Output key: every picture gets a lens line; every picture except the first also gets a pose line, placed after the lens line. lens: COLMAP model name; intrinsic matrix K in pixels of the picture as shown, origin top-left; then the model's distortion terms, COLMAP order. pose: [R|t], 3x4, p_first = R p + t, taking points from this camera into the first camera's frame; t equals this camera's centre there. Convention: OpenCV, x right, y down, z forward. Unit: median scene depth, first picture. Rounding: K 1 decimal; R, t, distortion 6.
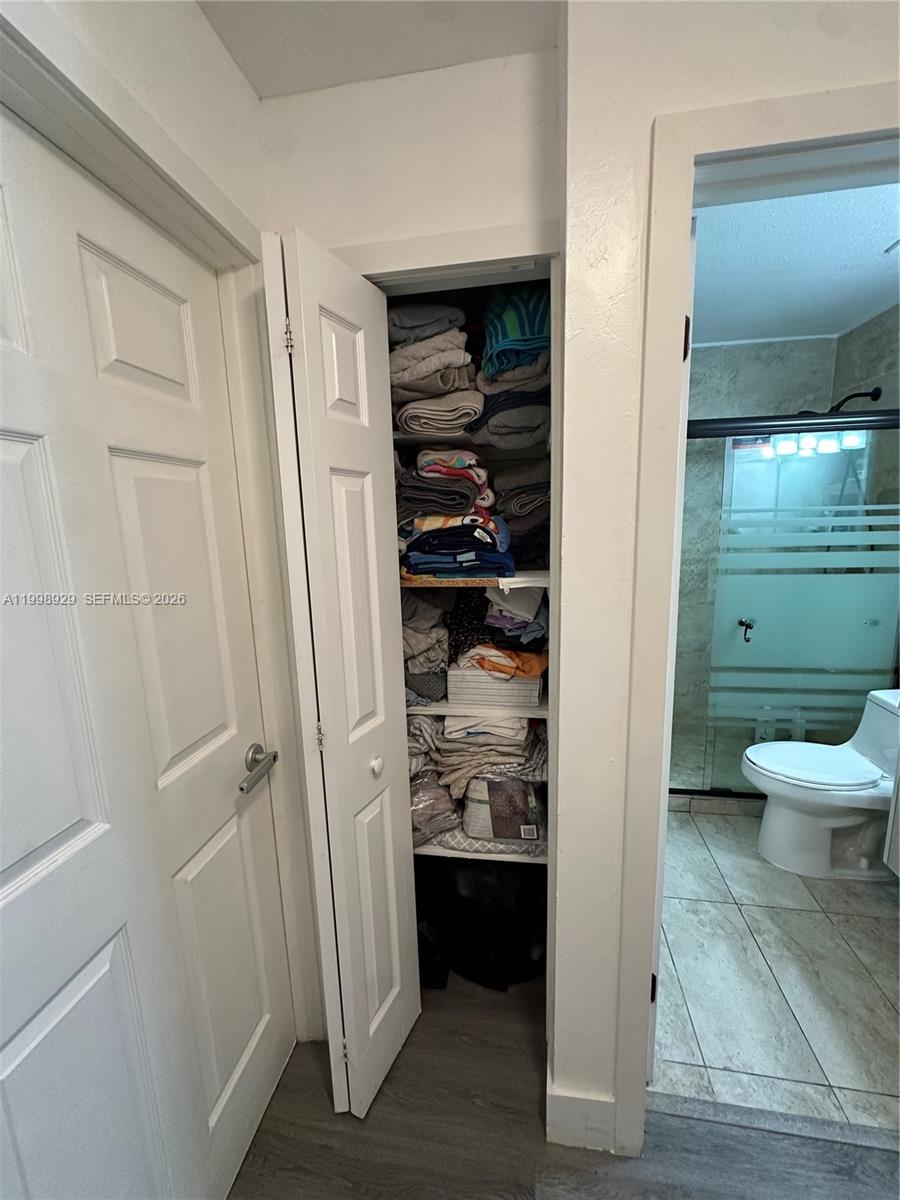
lens RADIAL K [[478.3, 0, 451.6], [0, 478.3, 598.3], [0, 0, 1]] dist [-0.005367, 0.000842]
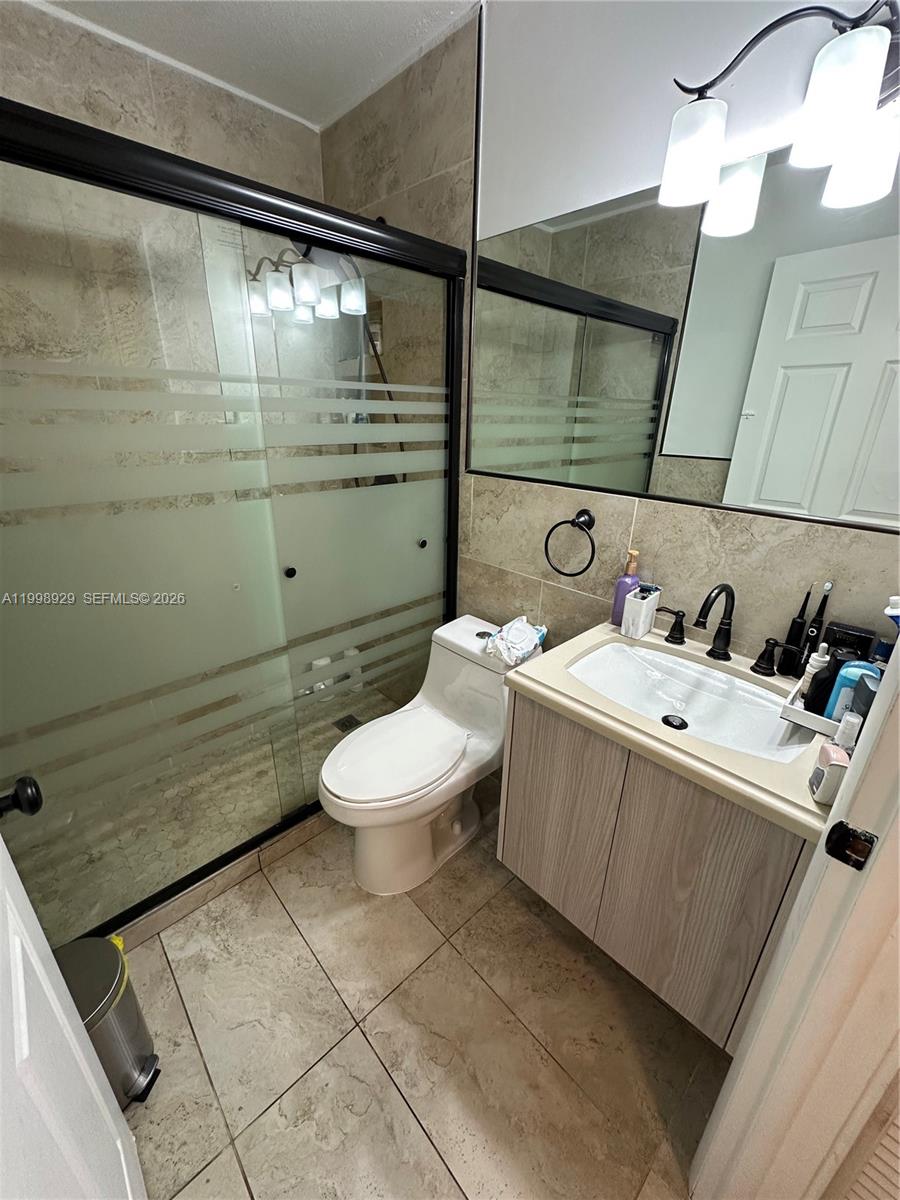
lens RADIAL K [[478.3, 0, 448.9], [0, 478.3, 599.0], [0, 0, 1]] dist [-0.005367, 0.000842]
pose [[0.605206, -0.254374, 0.754334, 0.288320], [0.098241, 0.964196, 0.246324, -0.054688], [-0.789984, -0.074970, 0.608527, 0.479029]]
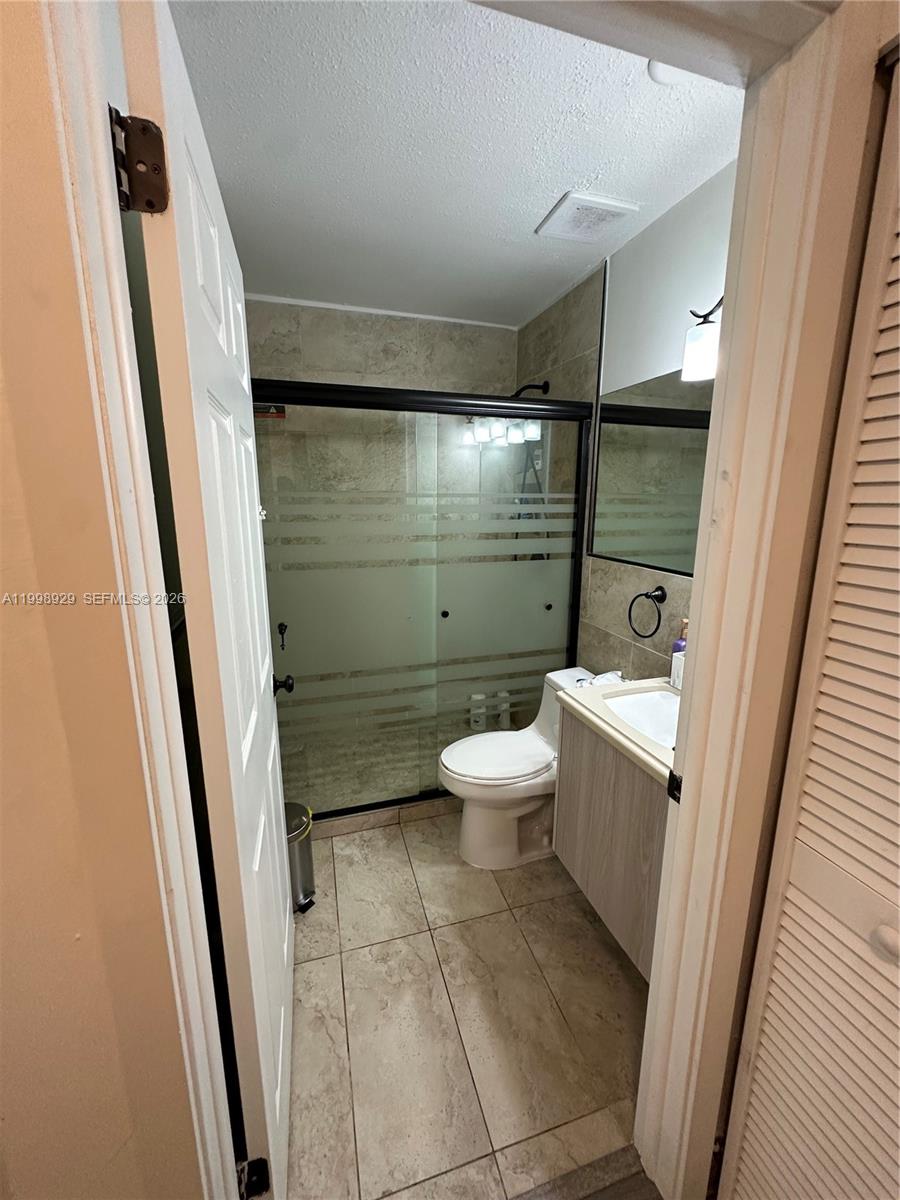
lens RADIAL K [[478.3, 0, 448.7], [0, 478.3, 598.5], [0, 0, 1]] dist [-0.005367, 0.000842]
pose [[0.897460, -0.063390, 0.436517, 0.236396], [0.047659, 0.997762, 0.046908, -0.027981], [-0.438513, -0.021294, 0.898473, 0.154931]]
